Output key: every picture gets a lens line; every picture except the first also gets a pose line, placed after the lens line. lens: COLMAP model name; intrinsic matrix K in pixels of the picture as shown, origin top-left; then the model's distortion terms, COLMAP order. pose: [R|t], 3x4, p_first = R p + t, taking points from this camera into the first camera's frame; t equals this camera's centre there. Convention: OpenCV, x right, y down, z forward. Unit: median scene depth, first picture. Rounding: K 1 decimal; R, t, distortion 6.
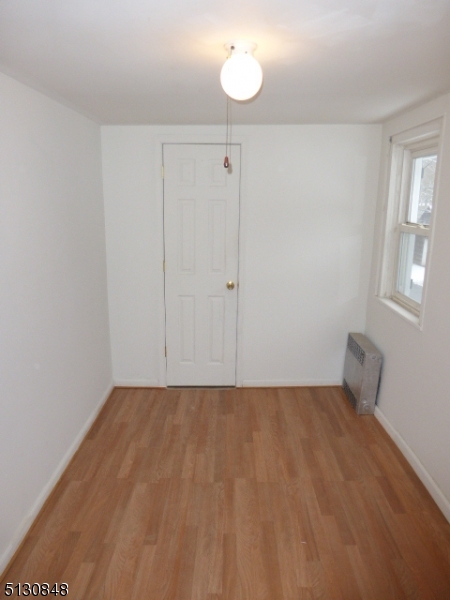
lens RADIAL K [[435.5, 0, 226.9], [0, 435.5, 300.4], [0, 0, 1]] dist [-0.068255, 0.051997]
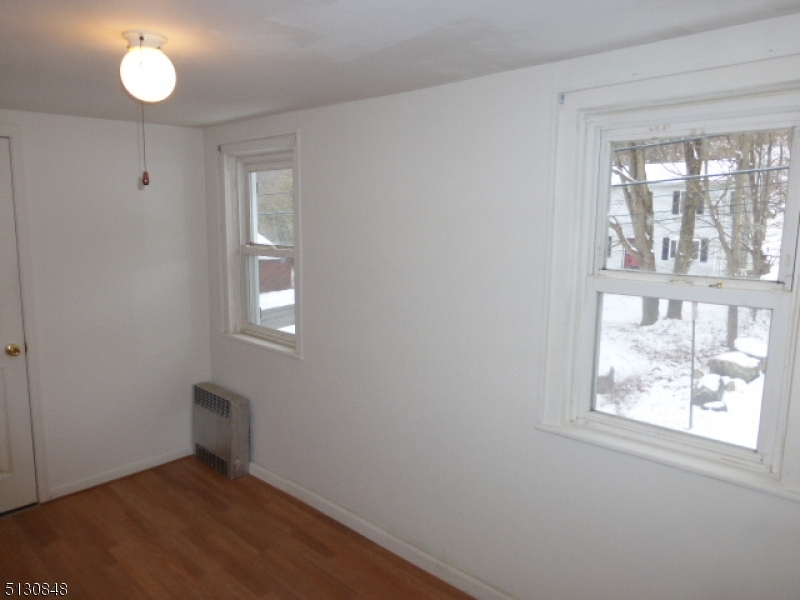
lens RADIAL K [[579.1, 0, 401.7], [0, 579.1, 306.0], [0, 0, 1]] dist [-0.041583, 0.027306]
pose [[0.683220, -0.111548, 0.721642, -0.234793], [0.160837, 0.986981, 0.000289, -0.007134], [-0.712280, 0.115869, 0.692266, -0.017309]]
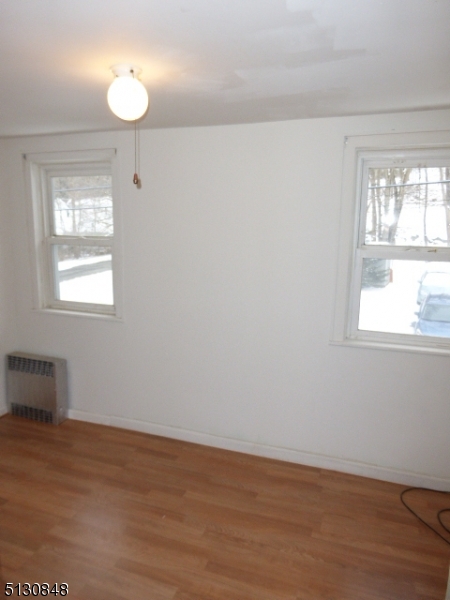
lens RADIAL K [[435.5, 0, 226.9], [0, 435.5, 300.4], [0, 0, 1]] dist [-0.068255, 0.051997]
pose [[0.330651, -0.173636, 0.927643, -0.476716], [0.204175, 0.972812, 0.109314, -0.052150], [-0.921402, 0.153257, 0.357113, 0.238197]]
